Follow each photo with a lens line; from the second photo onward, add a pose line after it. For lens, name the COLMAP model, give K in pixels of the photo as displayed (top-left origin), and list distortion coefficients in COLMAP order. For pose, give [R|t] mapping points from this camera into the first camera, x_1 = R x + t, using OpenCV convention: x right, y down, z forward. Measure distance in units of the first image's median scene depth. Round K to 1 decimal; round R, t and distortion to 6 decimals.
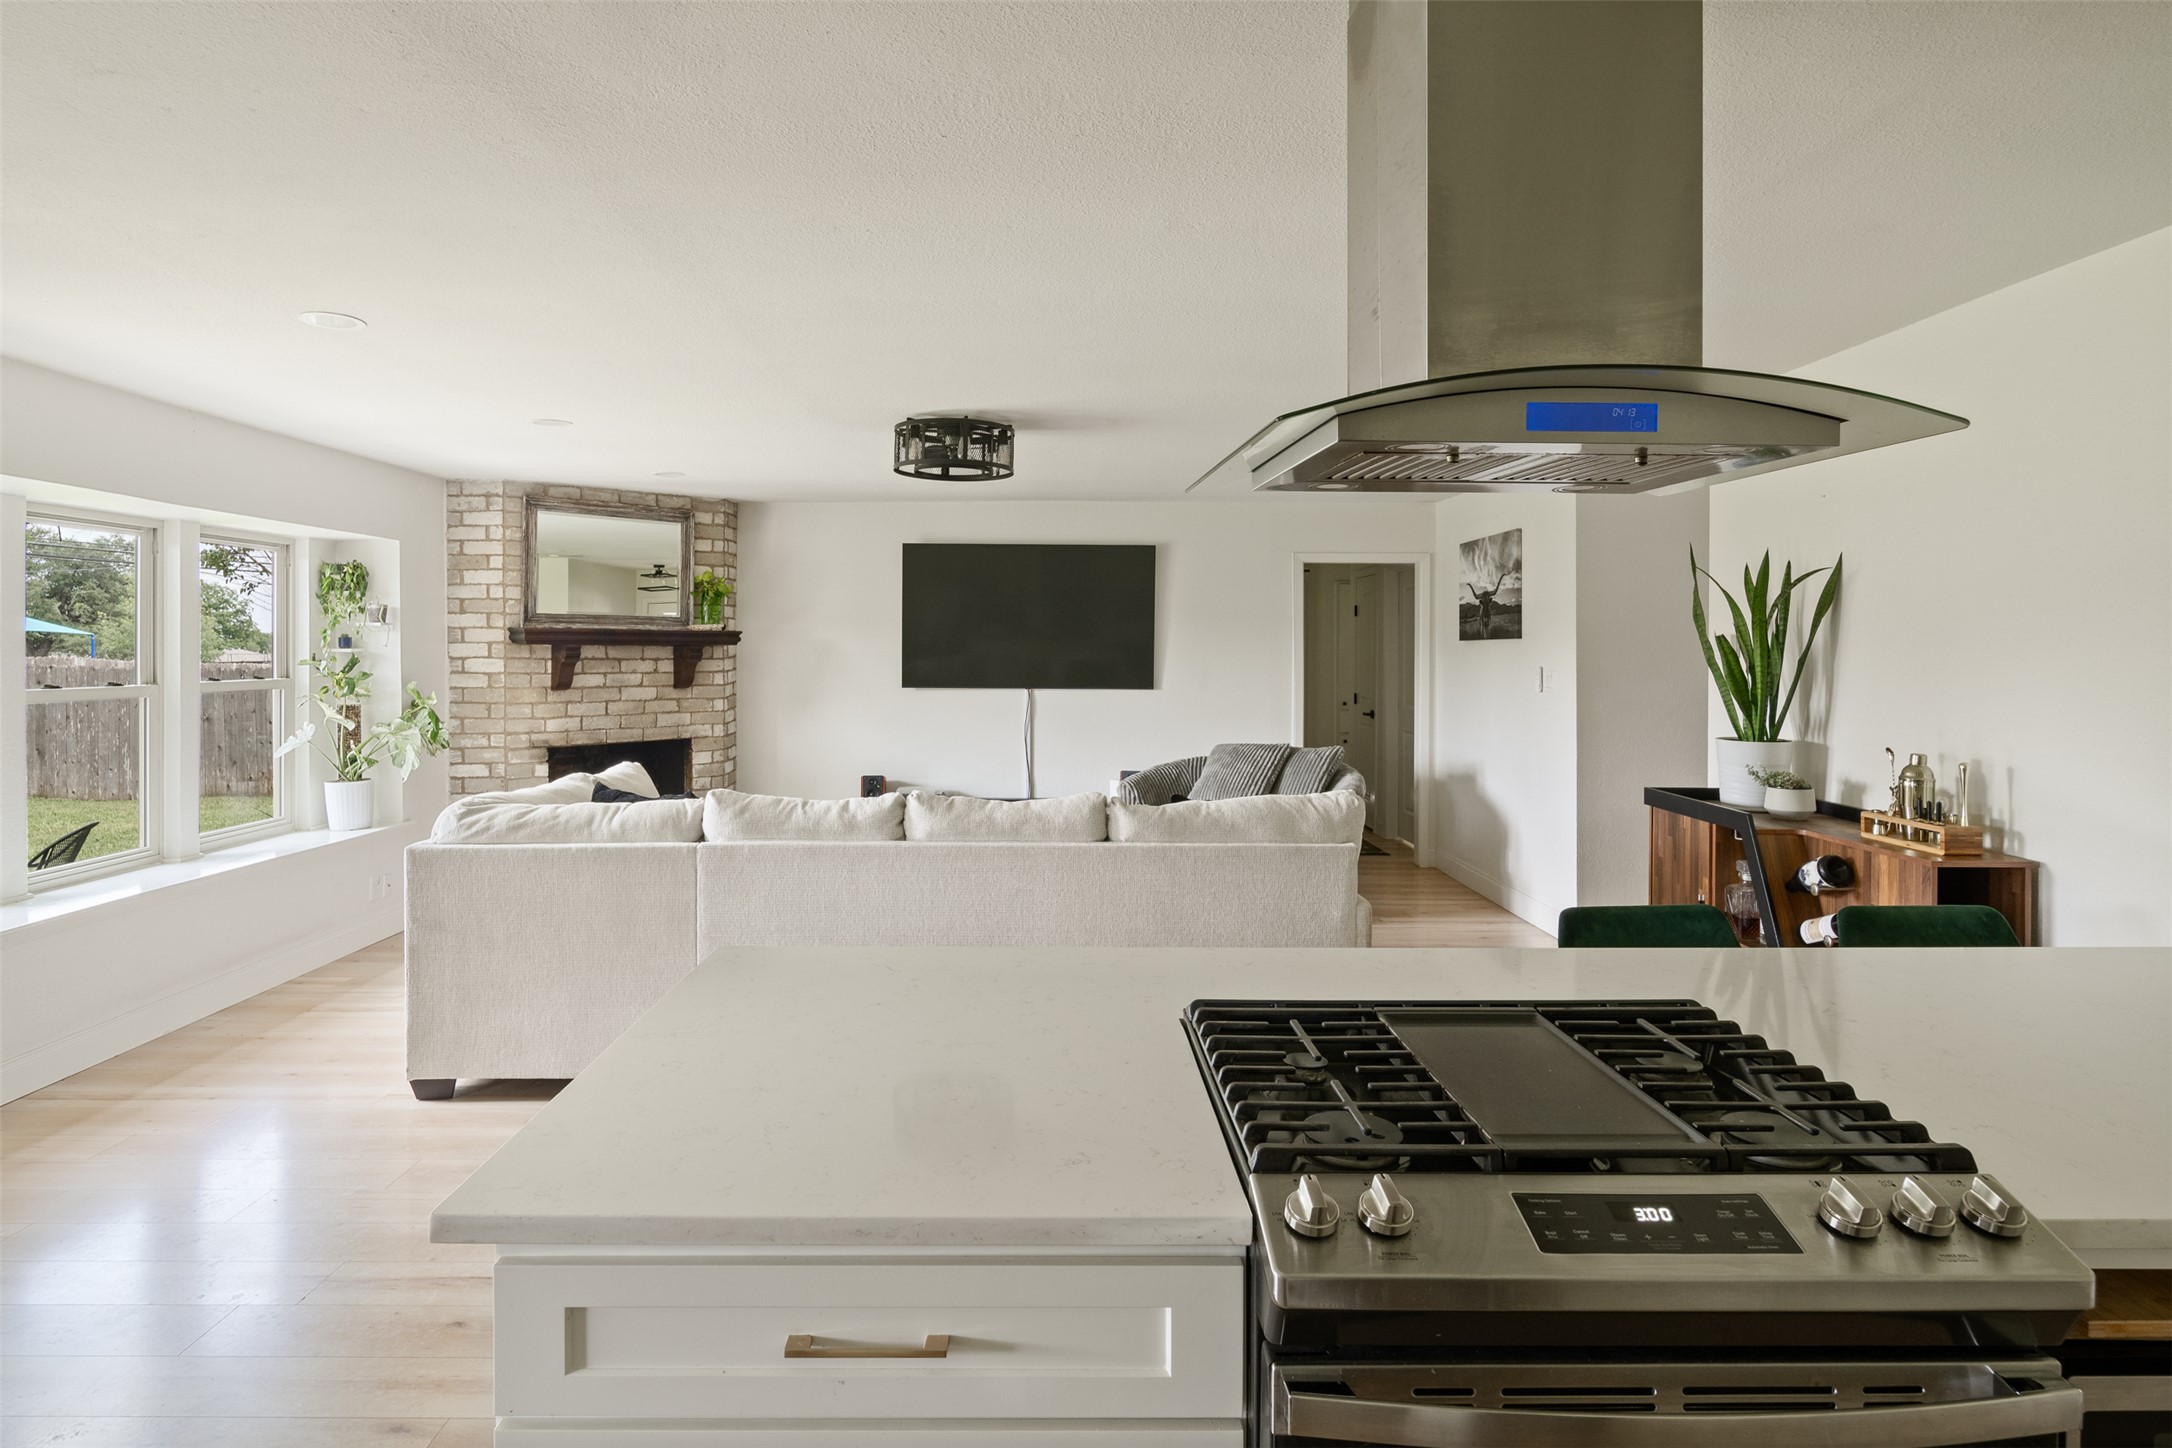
lens RADIAL K [[1223.6, 0, 1082.9], [0, 1223.6, 642.6], [0, 0, 1]] dist [-0.000444, -0.000597]
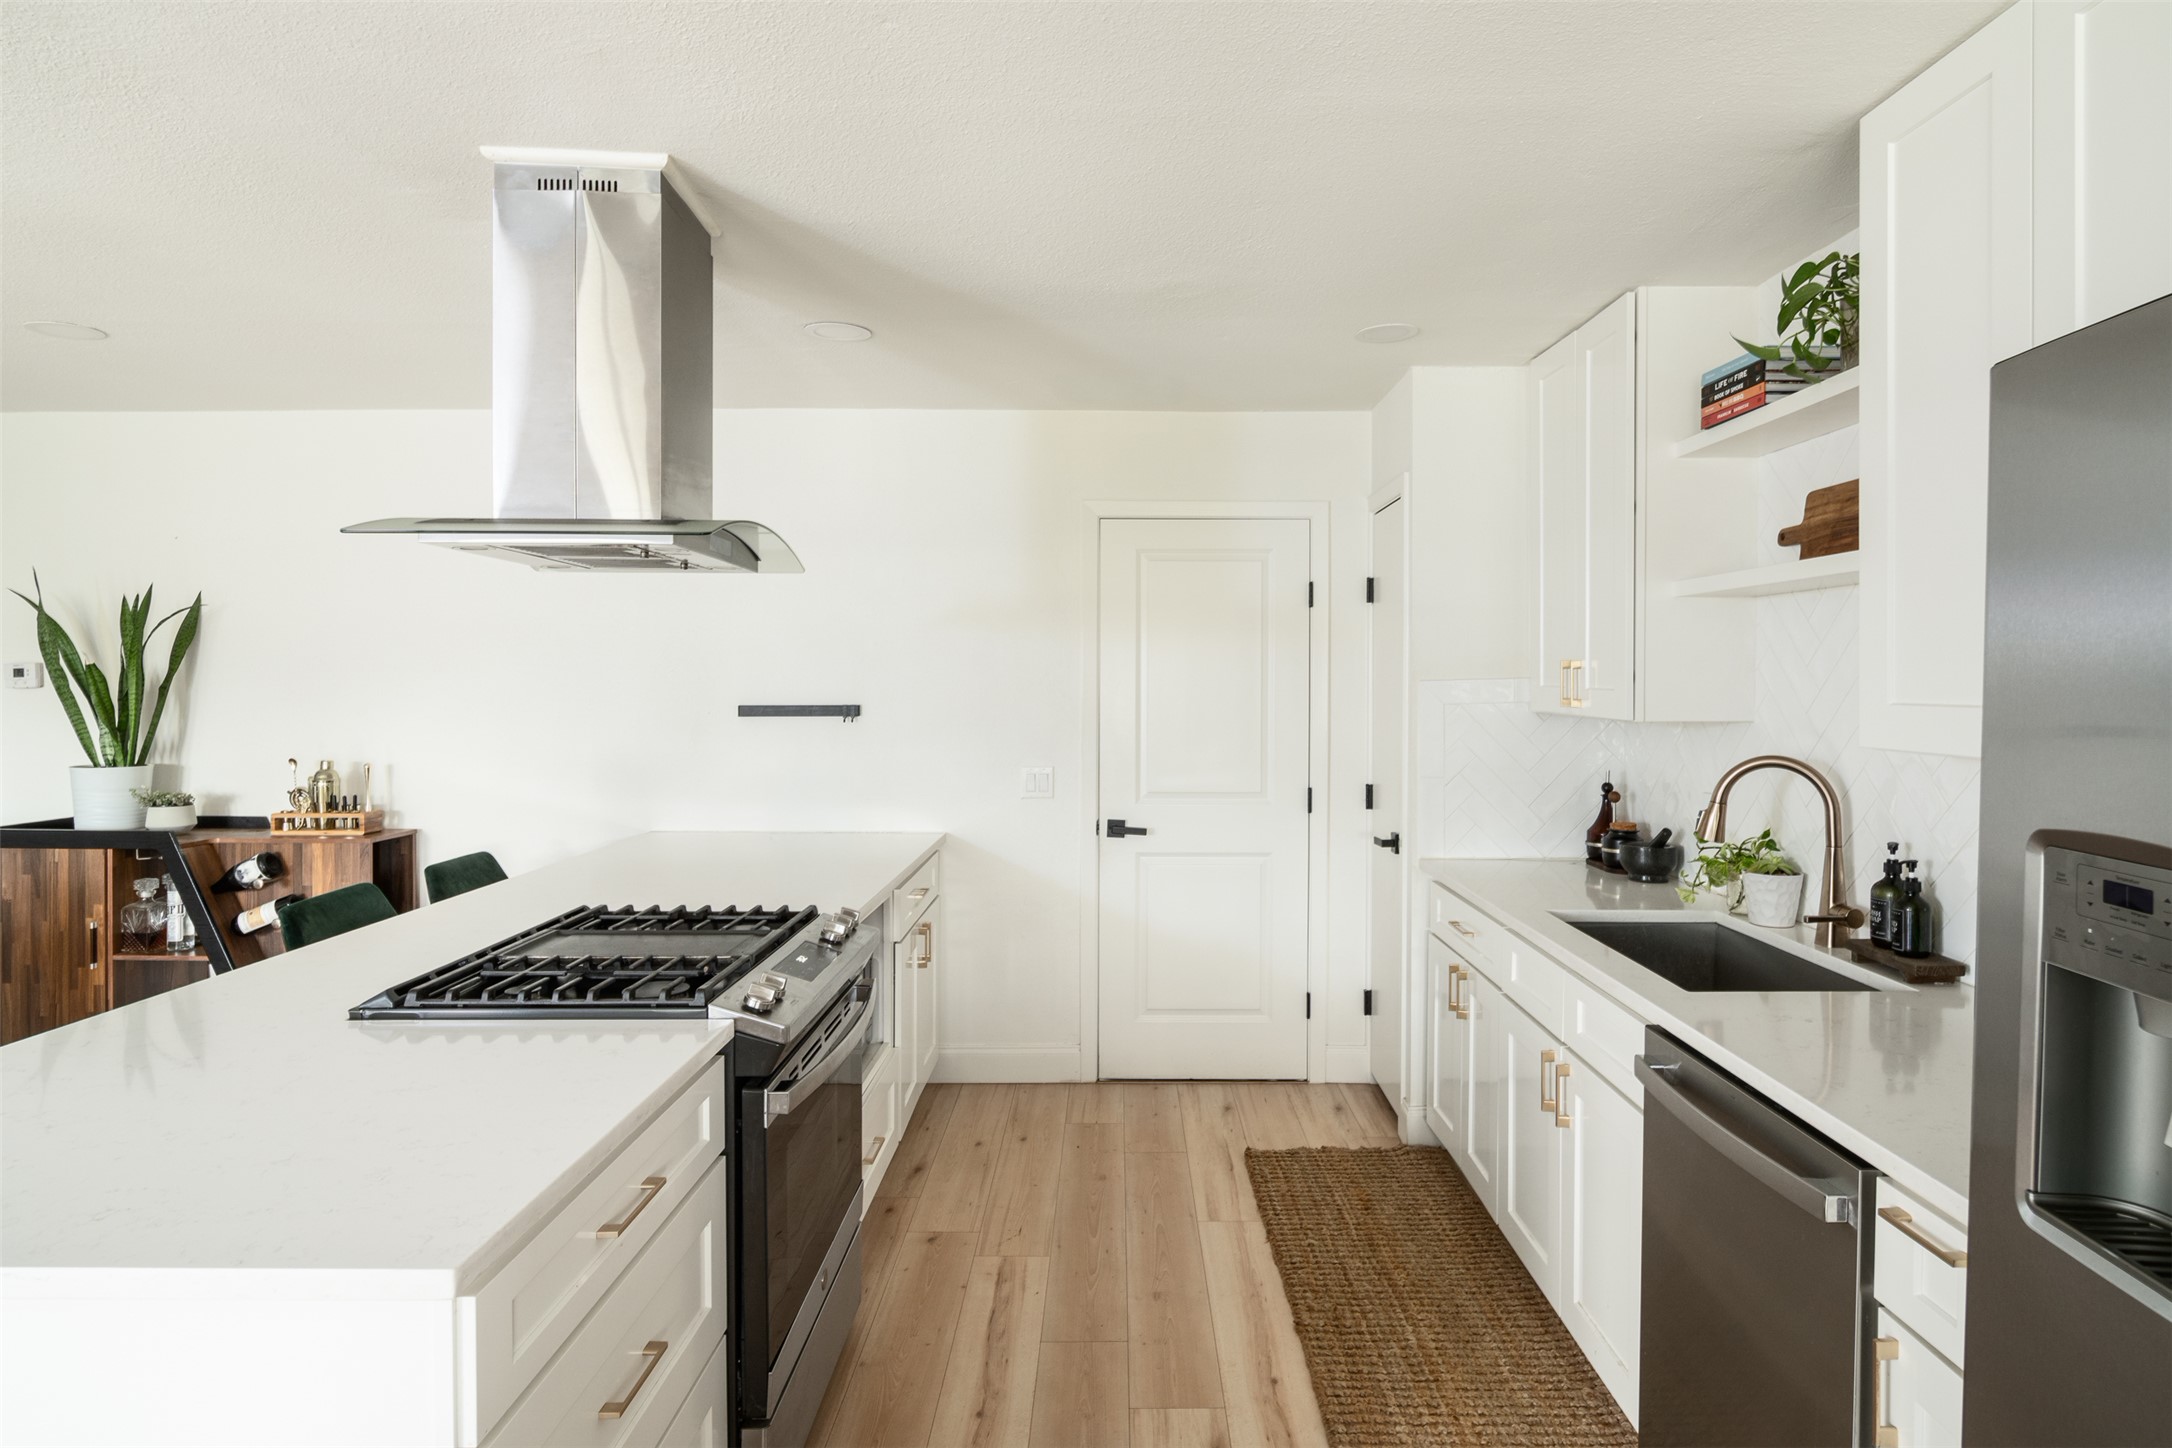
lens RADIAL K [[1235.6, 0, 1096.4], [0, 1235.6, 685.6], [0, 0, 1]] dist [-0.003656, -0.002403]
pose [[0.031096, -0.009958, 0.999467, -0.509730], [-0.002002, 0.999948, 0.010025, 0.000171], [-0.999514, -0.002312, 0.031074, 0.156667]]
